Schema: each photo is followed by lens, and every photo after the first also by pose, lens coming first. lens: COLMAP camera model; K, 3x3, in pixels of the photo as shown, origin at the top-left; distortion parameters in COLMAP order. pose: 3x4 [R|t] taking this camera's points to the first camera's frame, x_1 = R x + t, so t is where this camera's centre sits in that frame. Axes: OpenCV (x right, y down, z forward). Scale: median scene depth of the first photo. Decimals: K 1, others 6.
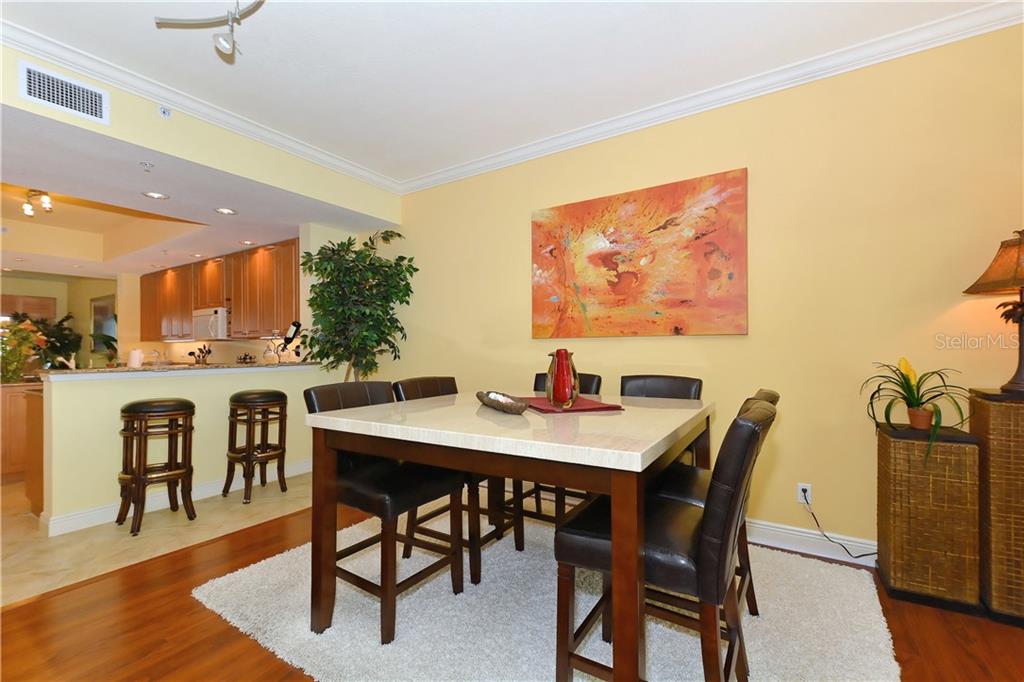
lens RADIAL K [[446.3, 0, 511.1], [0, 446.3, 348.0], [0, 0, 1]] dist [0.000745, 0.000067]
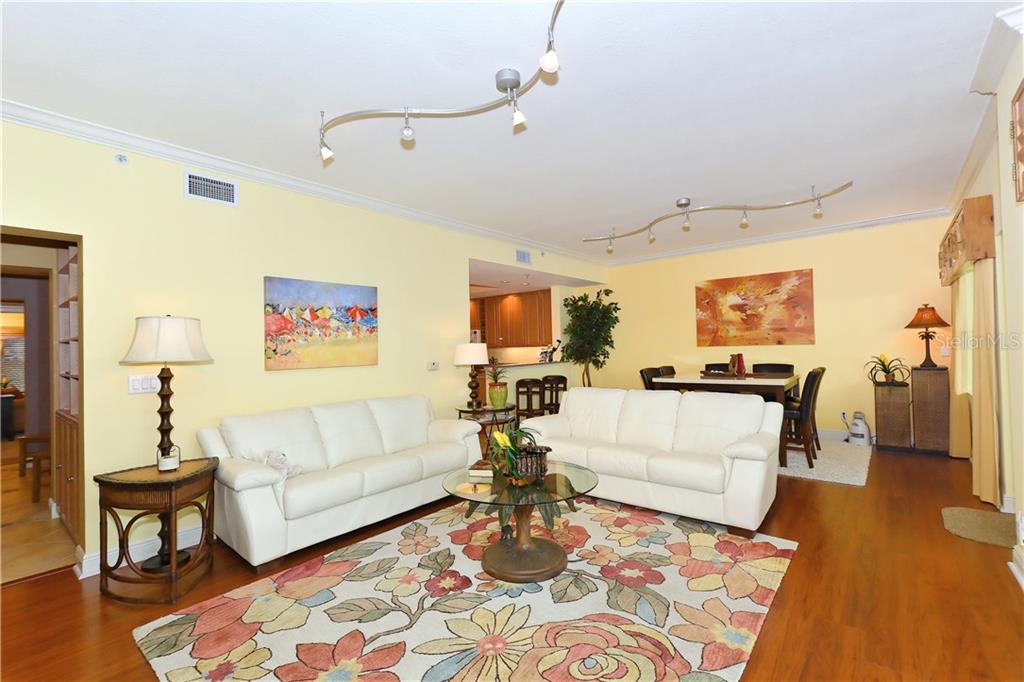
lens RADIAL K [[446.6, 0, 512.0], [0, 446.6, 341.0], [0, 0, 1]] dist [0.000400, -0.000229]
pose [[0.992056, -0.021501, -0.123950, -0.501916], [0.019725, 0.999685, -0.015541, -0.030748], [0.124245, 0.012973, 0.992167, -1.014263]]
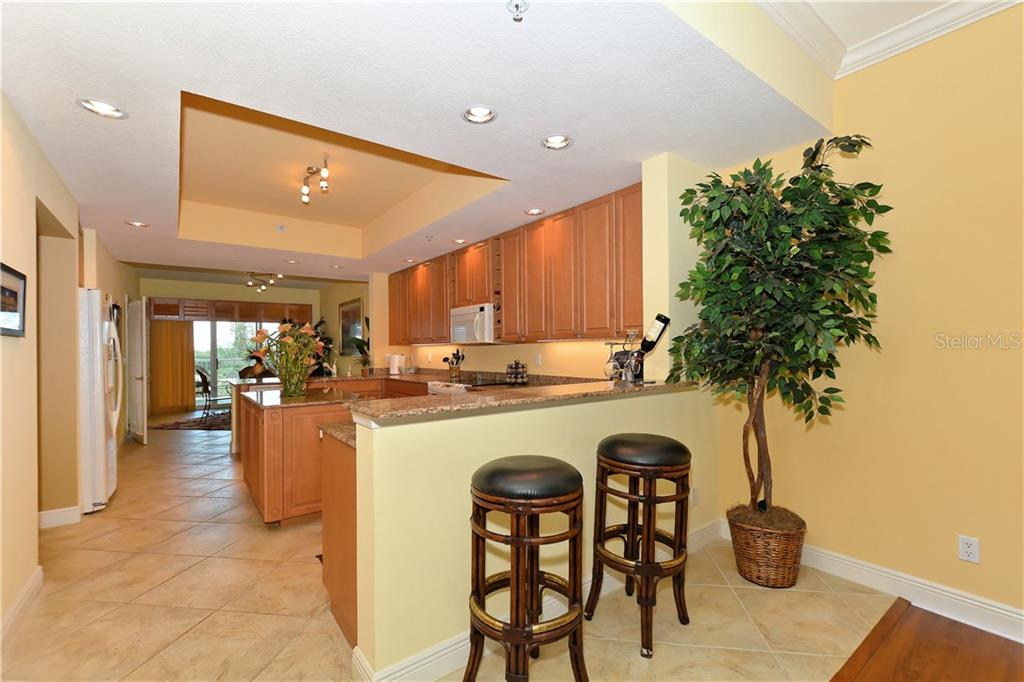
lens RADIAL K [[444.8, 0, 516.0], [0, 444.8, 346.0], [0, 0, 1]] dist [0.018190, -0.000034]
pose [[0.940958, -0.006761, -0.338456, -0.525738], [0.006231, 0.999977, -0.002652, -0.018312], [0.338466, 0.000387, 0.940978, 0.421460]]
